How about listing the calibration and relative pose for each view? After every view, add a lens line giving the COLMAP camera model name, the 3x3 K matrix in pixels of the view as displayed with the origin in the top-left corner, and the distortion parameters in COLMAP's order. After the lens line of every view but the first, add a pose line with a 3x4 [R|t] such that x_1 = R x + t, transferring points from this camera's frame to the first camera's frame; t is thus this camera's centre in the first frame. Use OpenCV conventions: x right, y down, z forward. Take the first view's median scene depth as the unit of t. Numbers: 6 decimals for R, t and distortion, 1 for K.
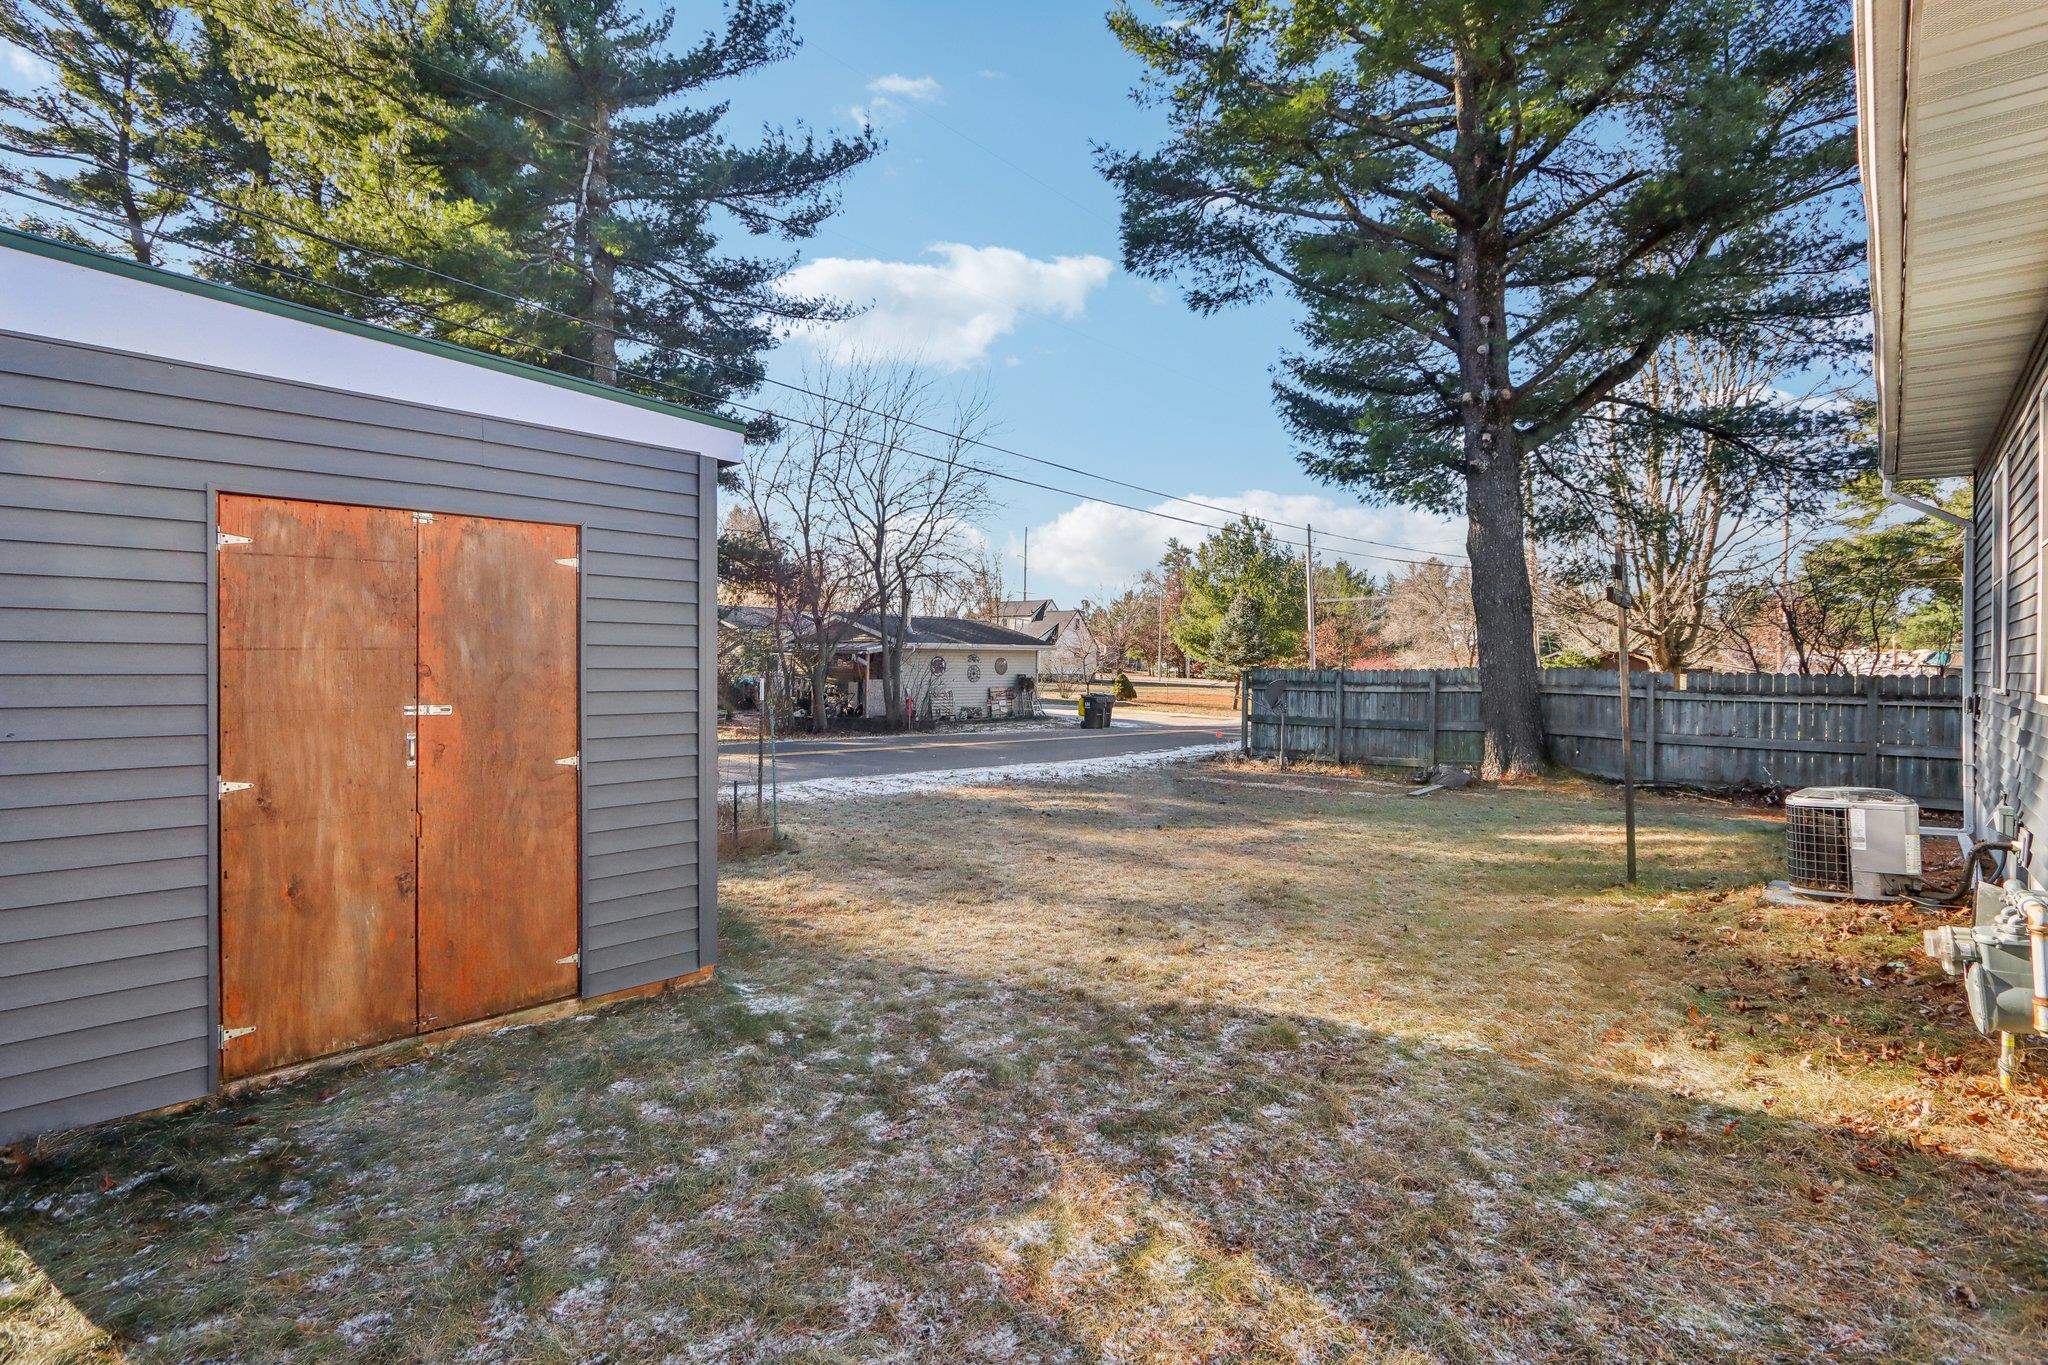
lens RADIAL K [[977.9, 0, 1023.4], [0, 977.9, 659.7], [0, 0, 1]] dist [-0.014334, -0.000071]
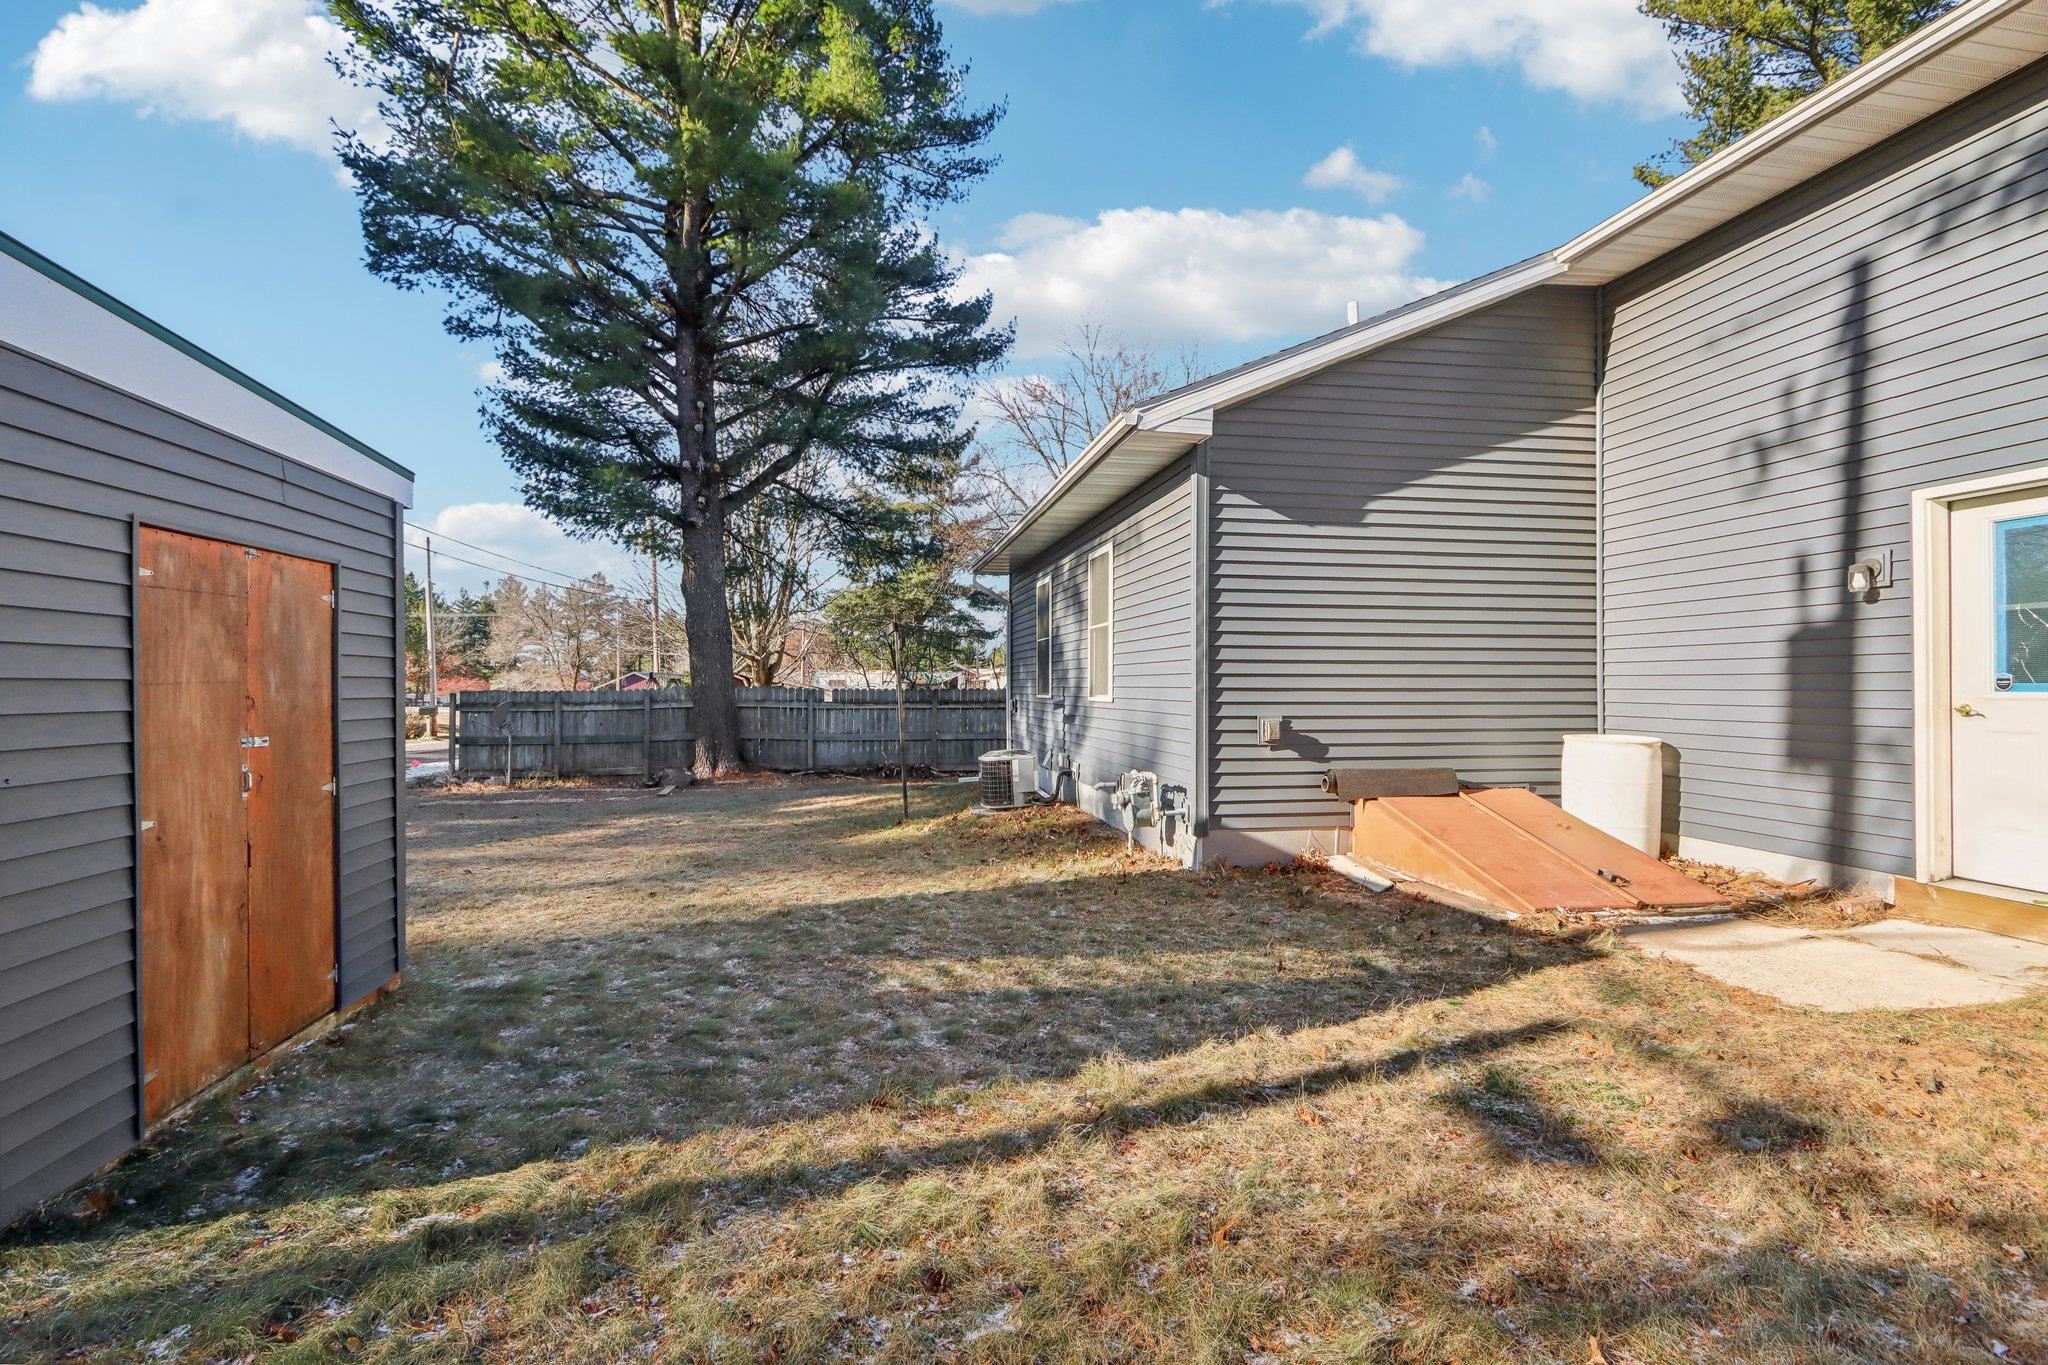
lens RADIAL K [[960.1, 0, 1027.7], [0, 960.1, 683.7], [0, 0, 1]] dist [-0.015567, -0.001079]
pose [[0.610020, -0.008846, 0.792336, -0.238713], [0.005001, 0.999961, 0.007314, -0.003294], [-0.792370, -0.000499, 0.610041, -0.065918]]
